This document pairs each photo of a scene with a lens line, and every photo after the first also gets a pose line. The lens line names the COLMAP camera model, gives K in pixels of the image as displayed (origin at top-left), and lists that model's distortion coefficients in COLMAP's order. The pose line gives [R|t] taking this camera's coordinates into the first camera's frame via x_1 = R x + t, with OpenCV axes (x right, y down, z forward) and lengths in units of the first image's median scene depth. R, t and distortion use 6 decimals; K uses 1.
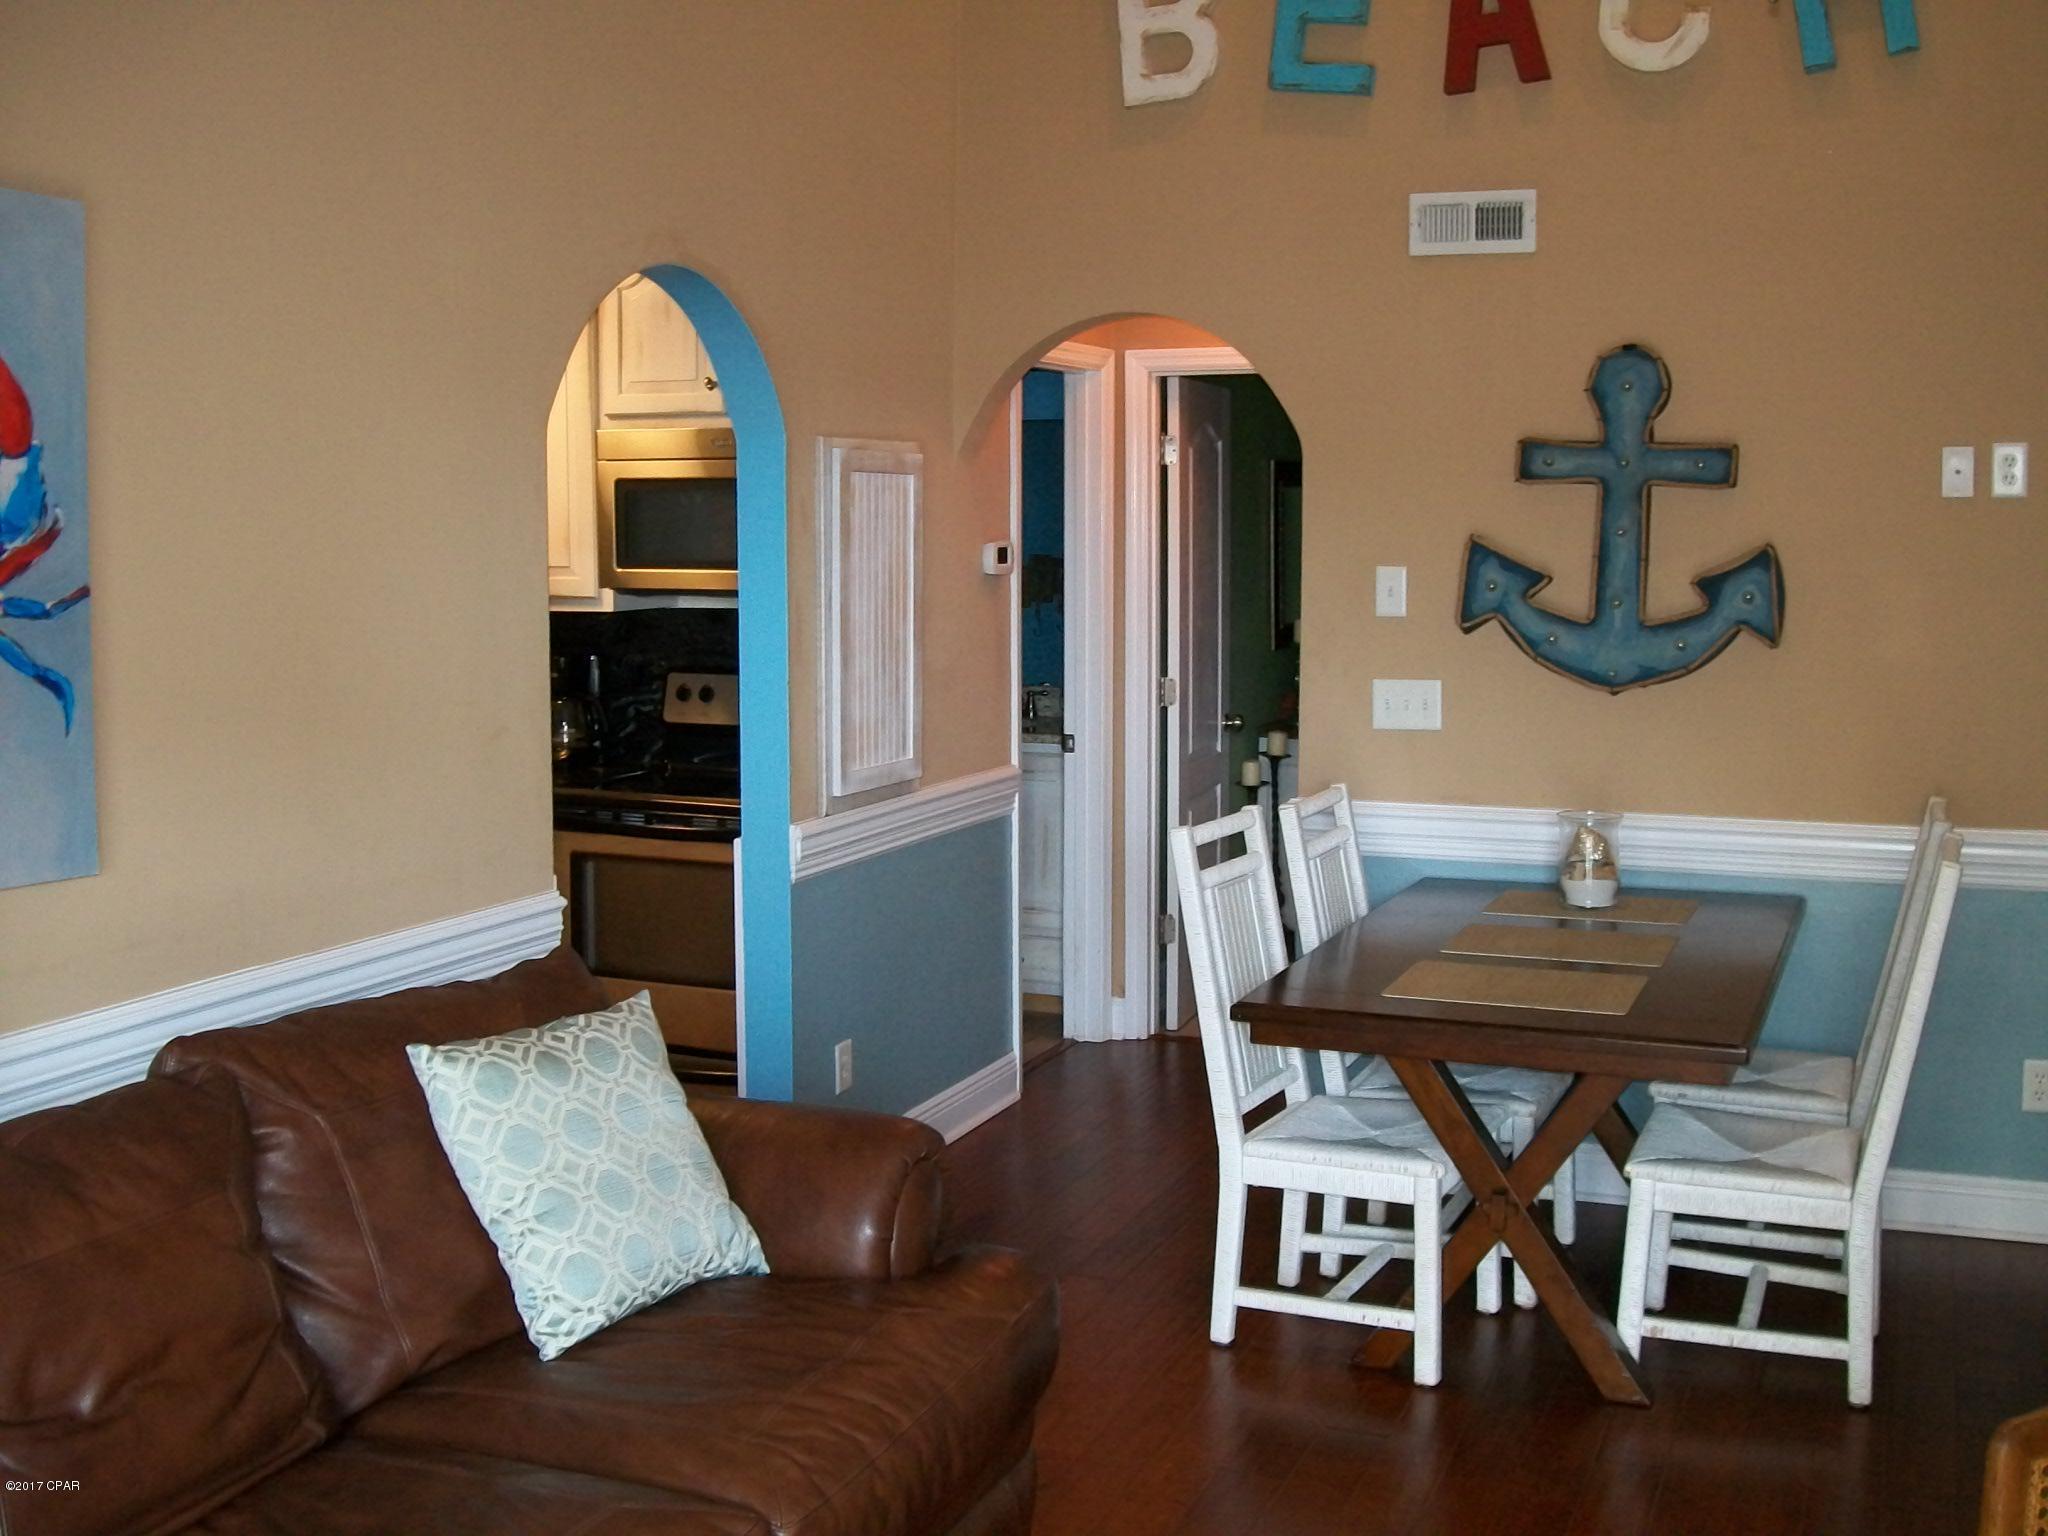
lens RADIAL K [[2210.1, 0, 1024.0], [0, 2210.1, 768.0], [0, 0, 1]] dist [-0.178859, 0.135763]
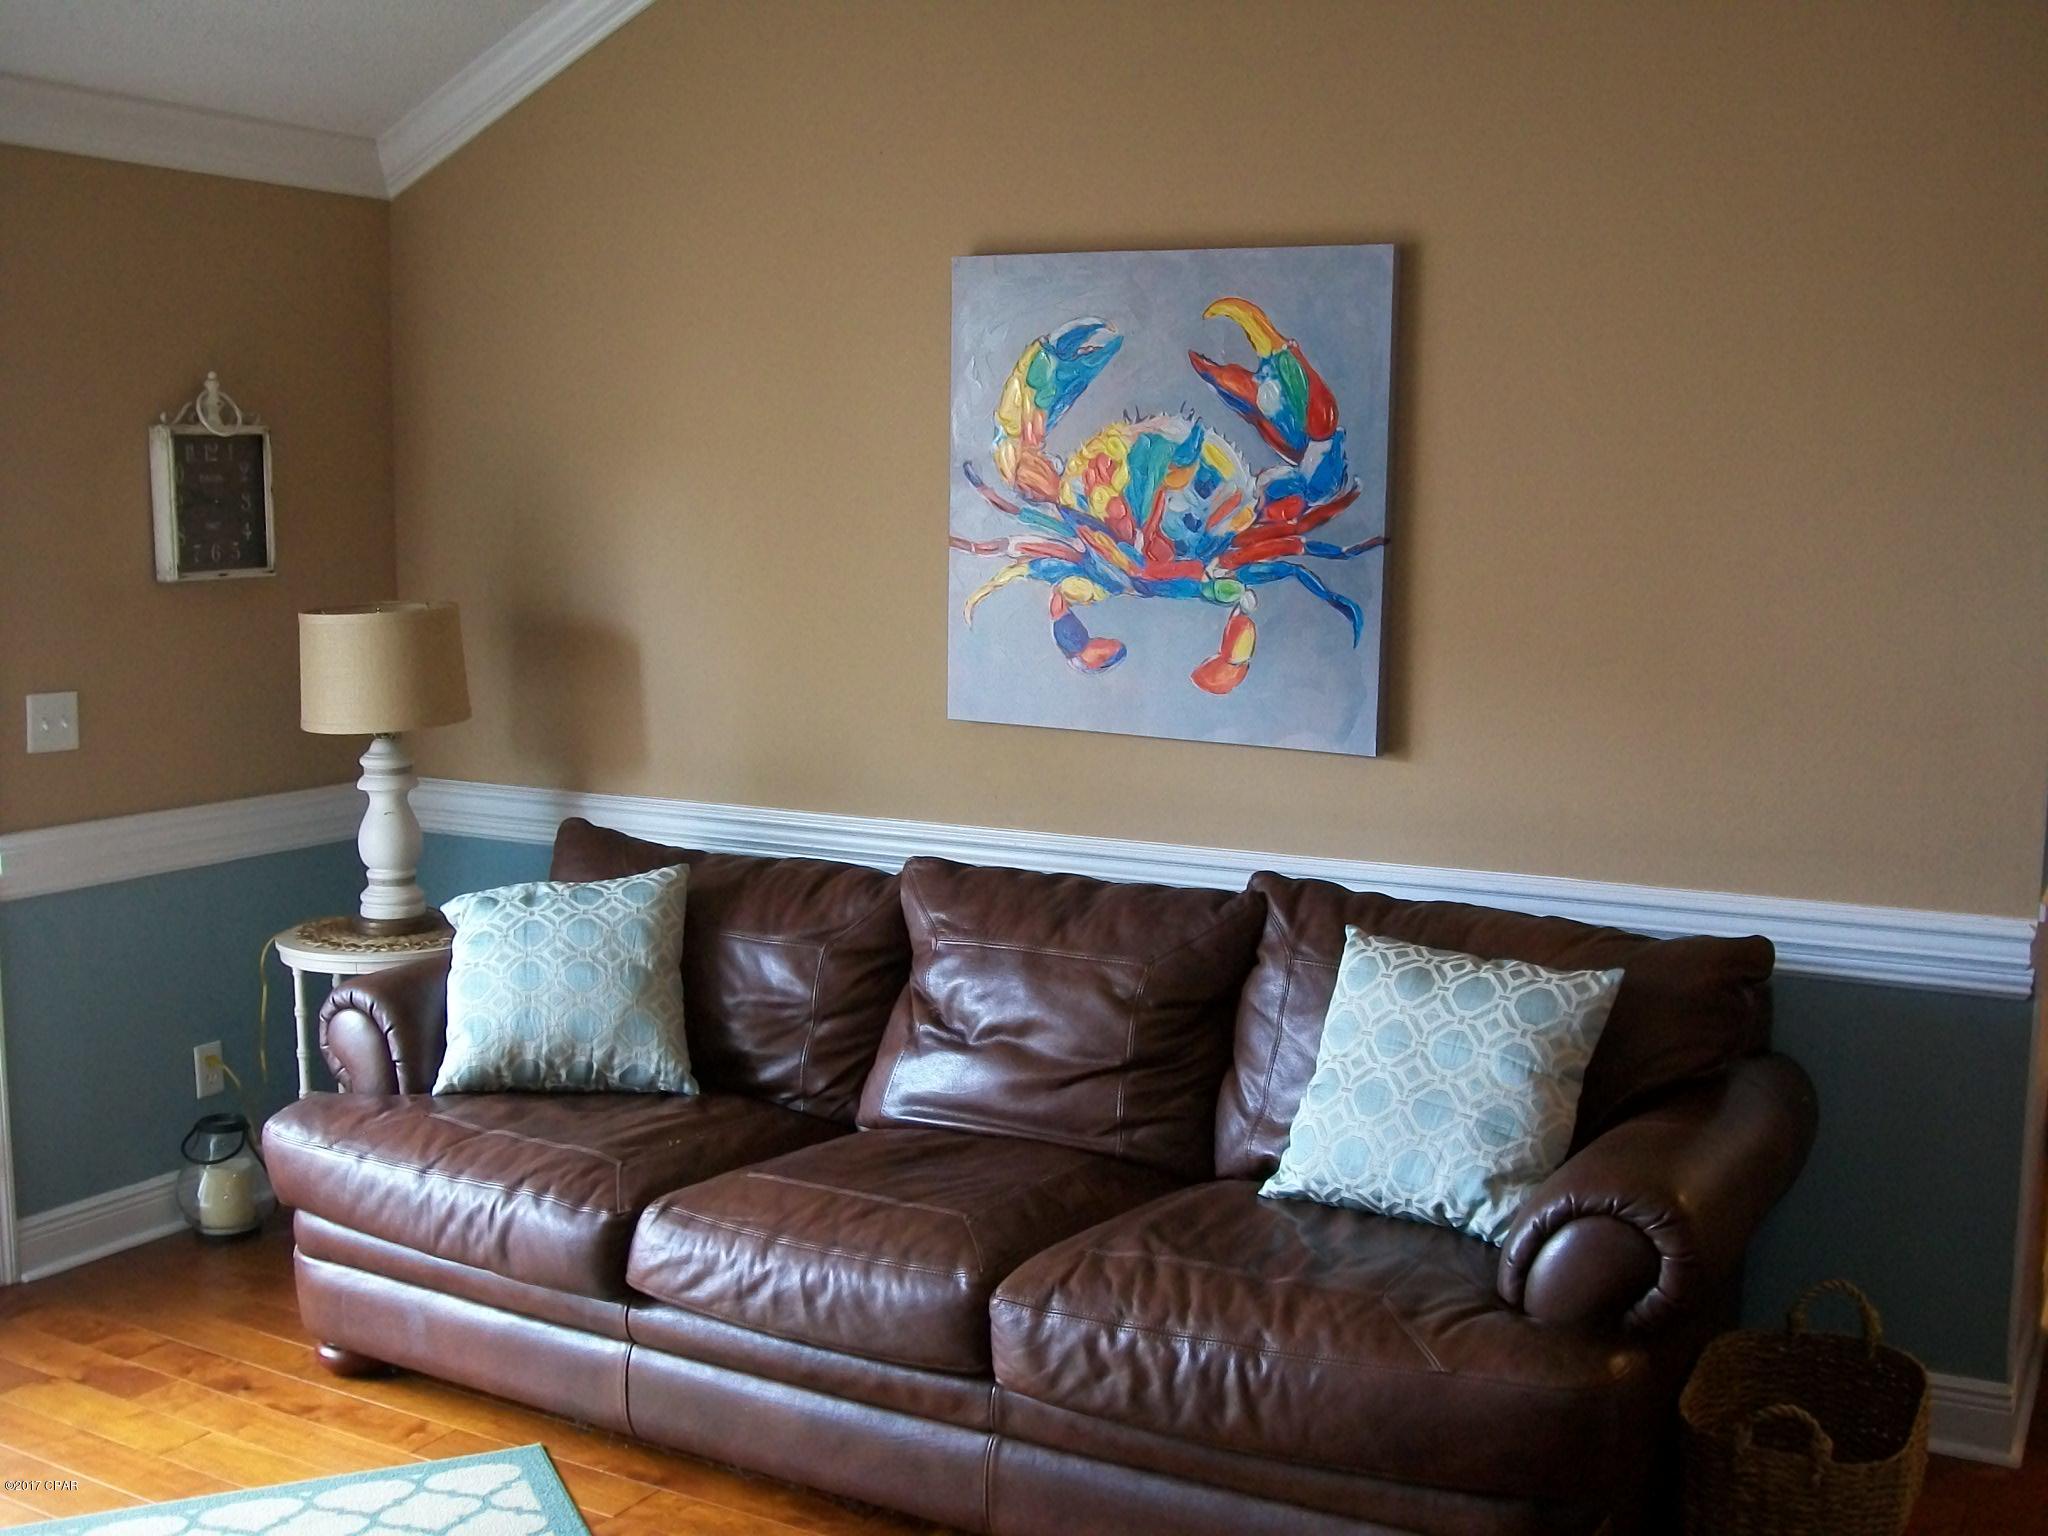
lens RADIAL K [[2210.1, 0, 1024.0], [0, 2210.1, 768.0], [0, 0, 1]] dist [-0.178859, 0.135763]
pose [[-0.120143, 0.123267, -0.985074, 0.944790], [-0.112091, 0.984232, 0.136833, -0.106814], [0.986408, 0.126857, -0.104432, 0.958781]]
